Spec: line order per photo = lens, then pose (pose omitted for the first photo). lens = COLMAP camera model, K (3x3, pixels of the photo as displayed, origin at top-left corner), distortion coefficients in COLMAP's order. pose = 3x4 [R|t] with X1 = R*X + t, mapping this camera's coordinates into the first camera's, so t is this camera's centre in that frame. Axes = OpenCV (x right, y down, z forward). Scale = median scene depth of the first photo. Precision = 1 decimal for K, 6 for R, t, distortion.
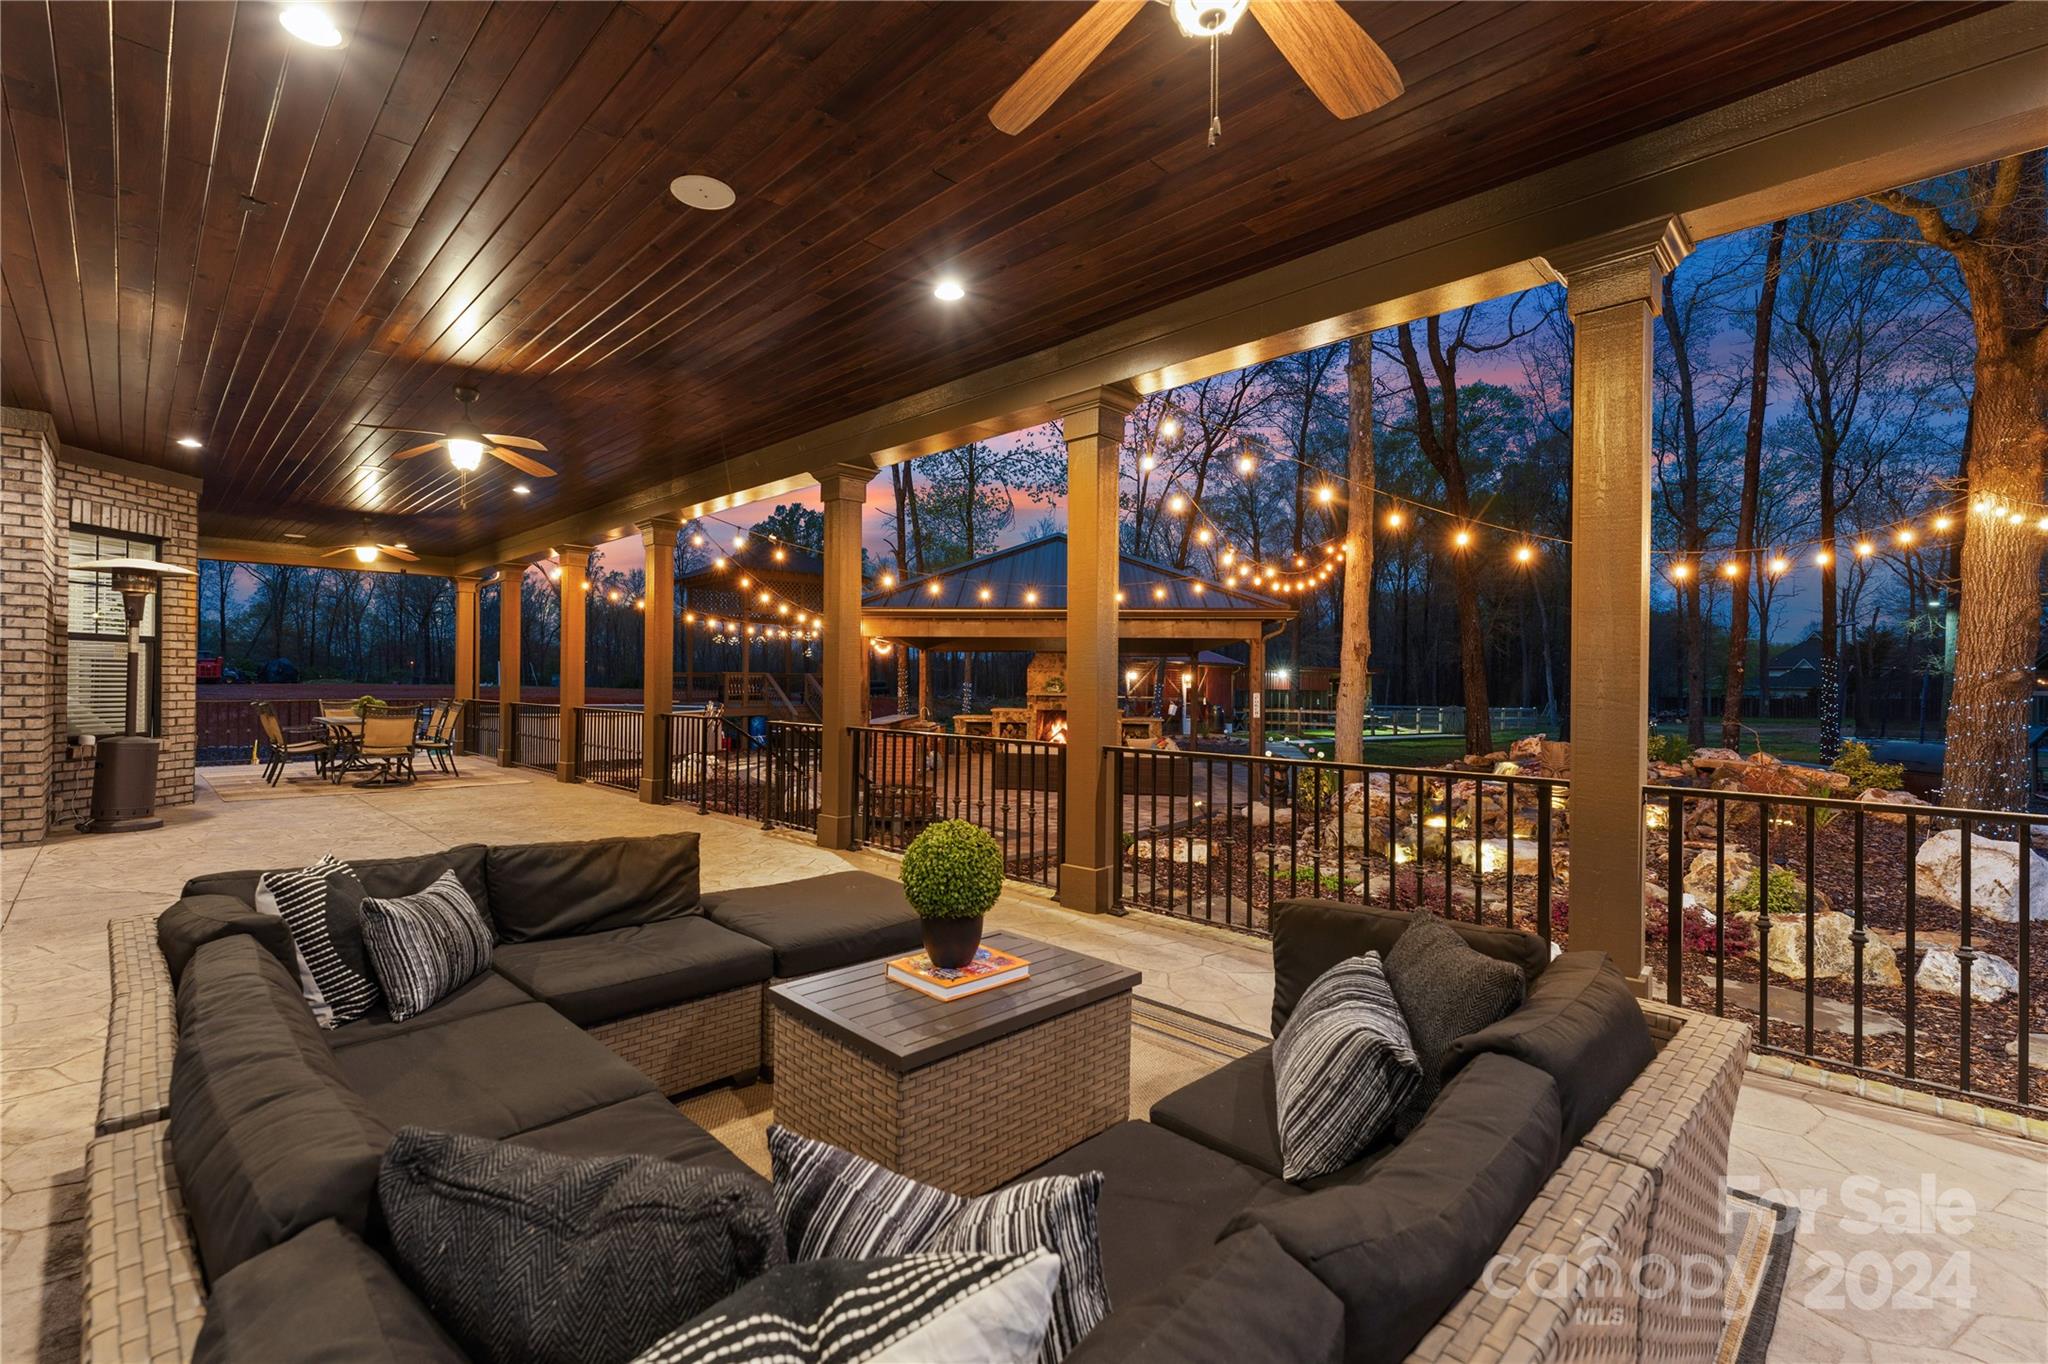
lens RADIAL K [[807.1, 0, 1013.0], [0, 807.1, 687.4], [0, 0, 1]] dist [-0.000179, 0.000978]
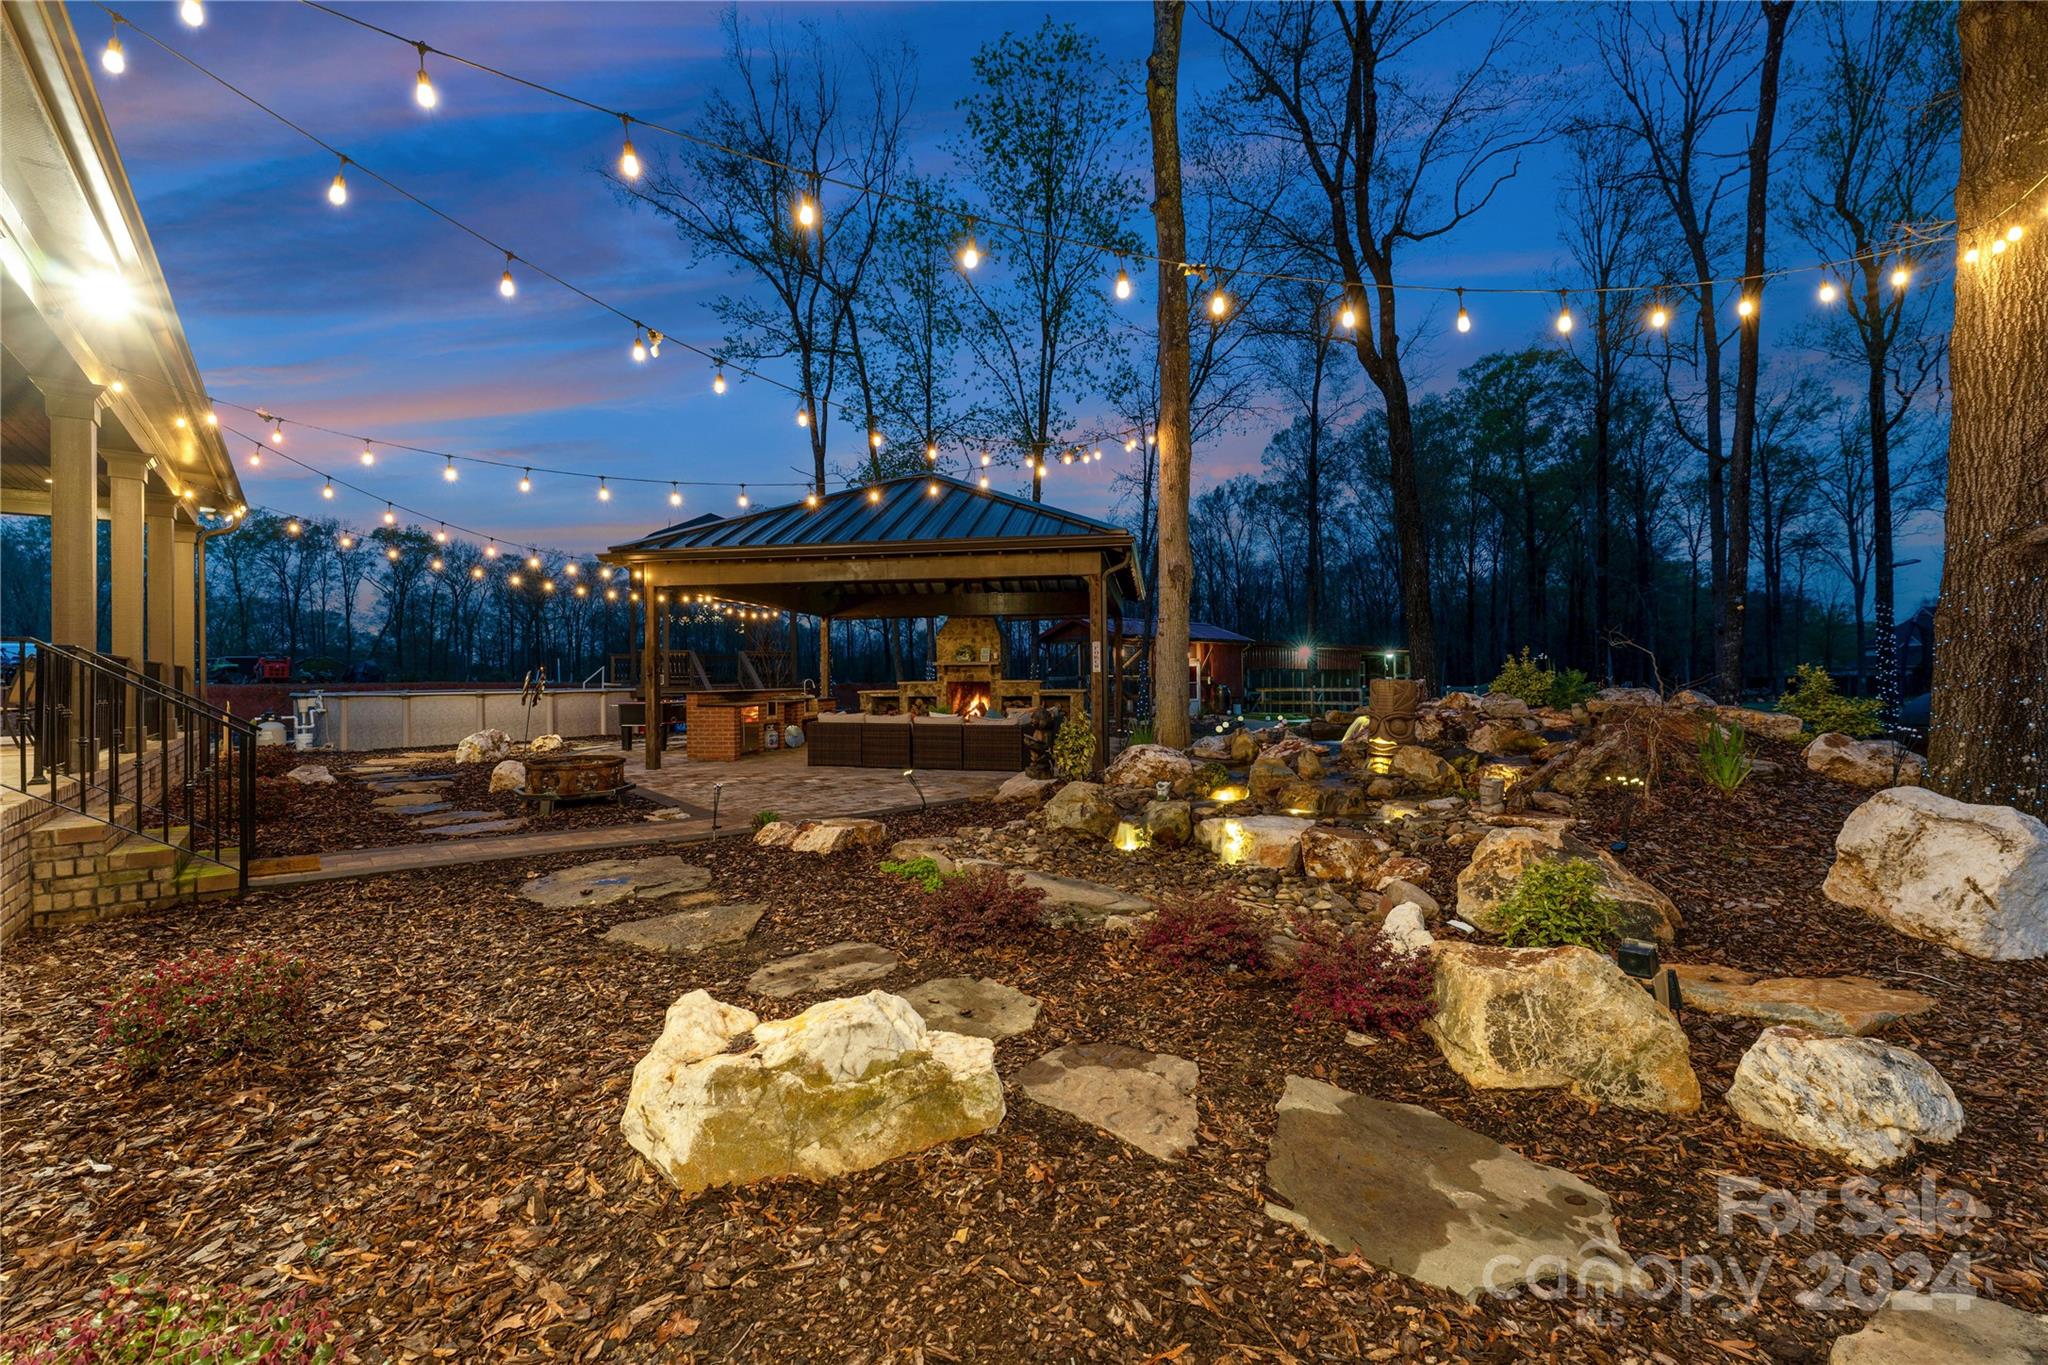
lens RADIAL K [[807.1, 0, 1036.0], [0, 807.1, 671.8], [0, 0, 1]] dist [-0.000179, 0.000978]
pose [[0.998488, -0.013749, -0.053229, 0.467420], [0.013186, 0.999853, -0.010924, 0.074283], [0.053371, 0.010206, 0.998523, 0.322633]]
